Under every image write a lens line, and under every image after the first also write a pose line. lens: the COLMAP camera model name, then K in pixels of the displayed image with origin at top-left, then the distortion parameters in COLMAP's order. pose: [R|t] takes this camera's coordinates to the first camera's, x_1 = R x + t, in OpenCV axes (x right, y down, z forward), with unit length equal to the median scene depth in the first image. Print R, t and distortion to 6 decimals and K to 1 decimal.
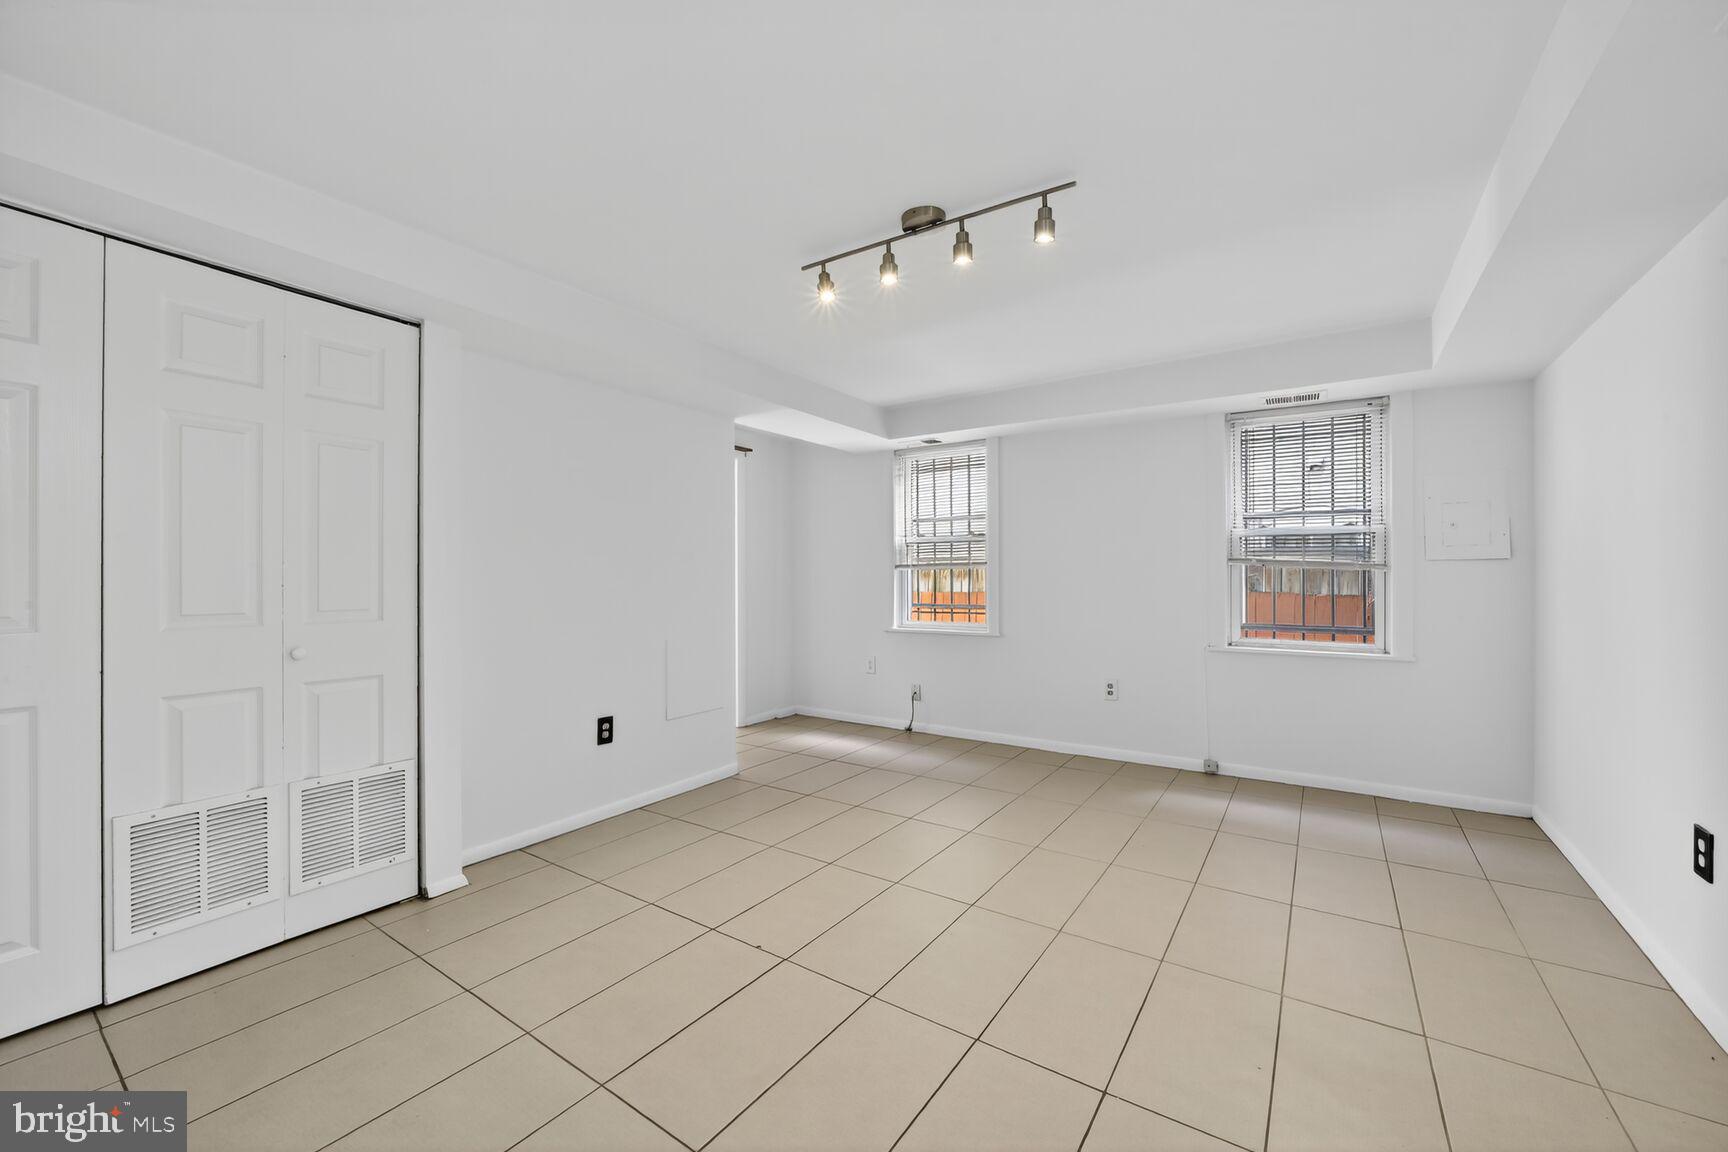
lens RADIAL K [[663.3, 0, 871.5], [0, 663.3, 576.9], [0, 0, 1]] dist [-0.013365, 0.000360]
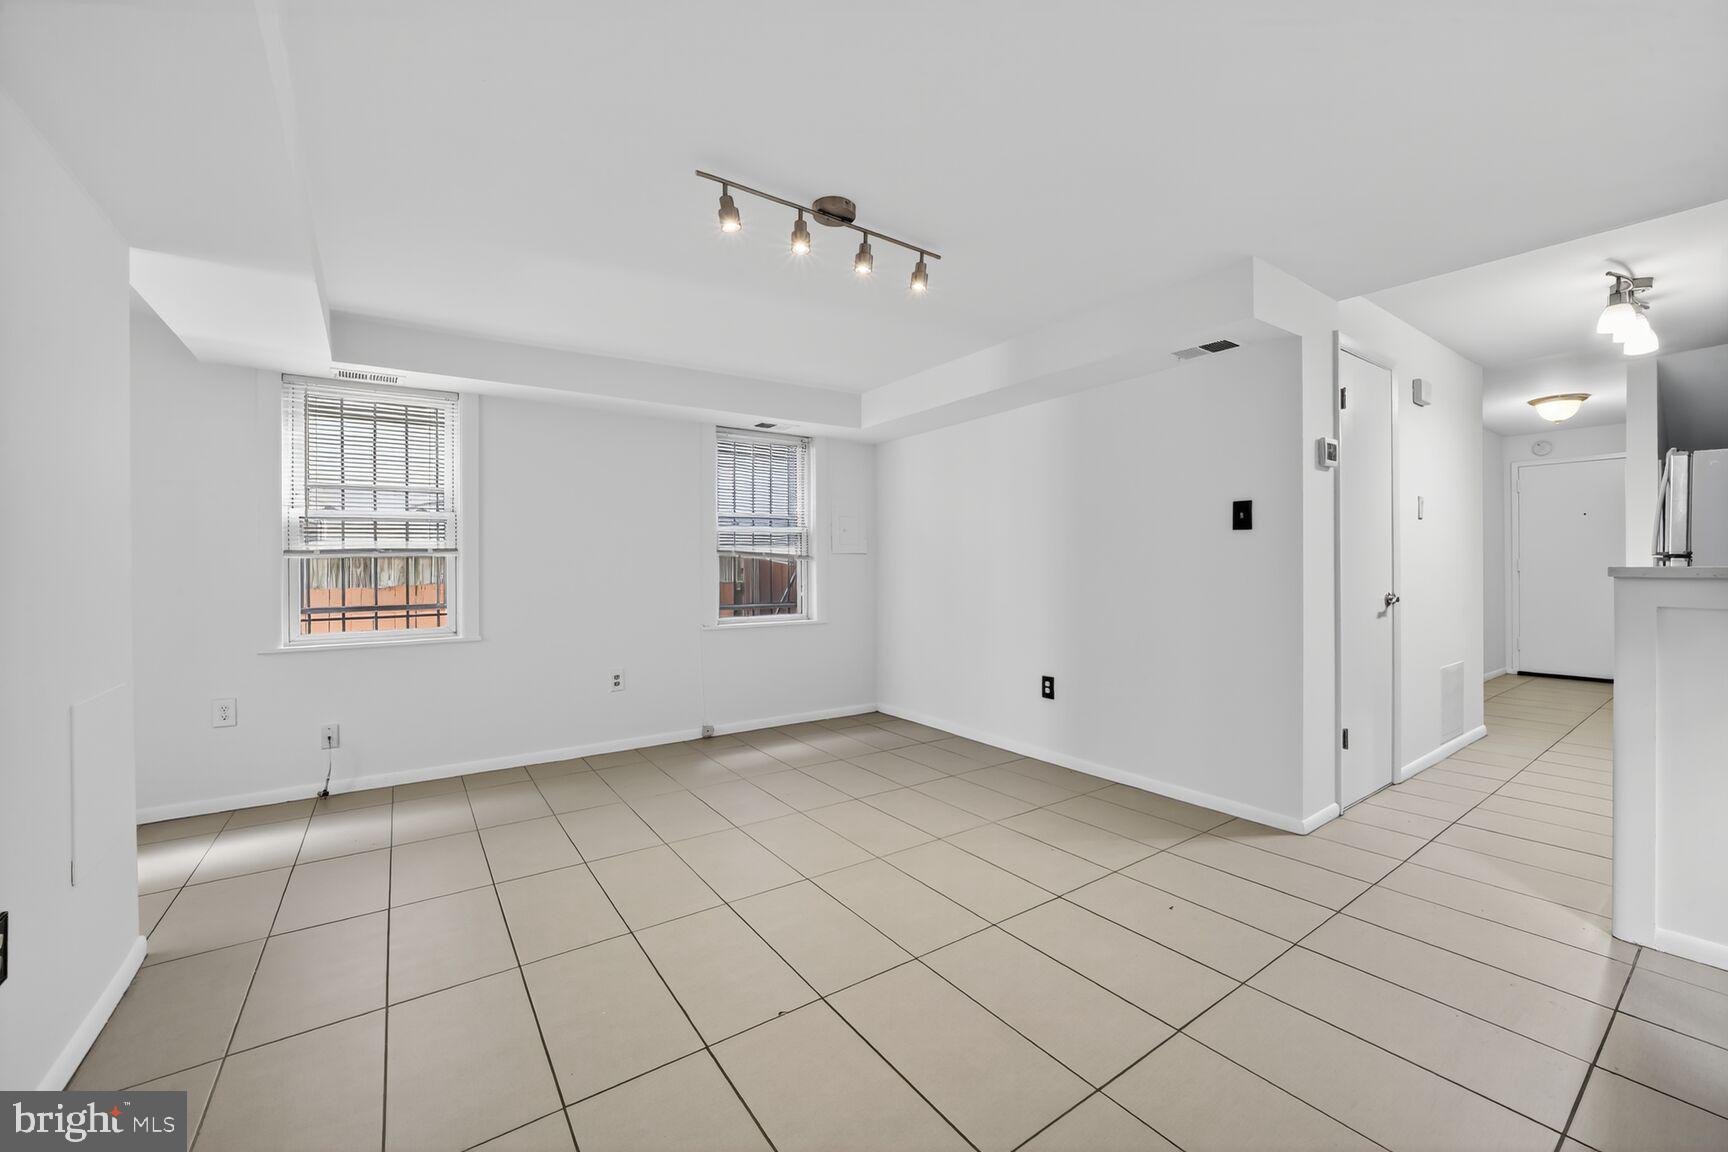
lens RADIAL K [[663.3, 0, 877.9], [0, 663.3, 574.2], [0, 0, 1]] dist [-0.013365, 0.000360]
pose [[0.395400, -0.013955, 0.918403, -0.359021], [0.007416, 0.999900, 0.012001, 0.001999], [-0.918479, 0.002066, 0.395464, 0.233112]]
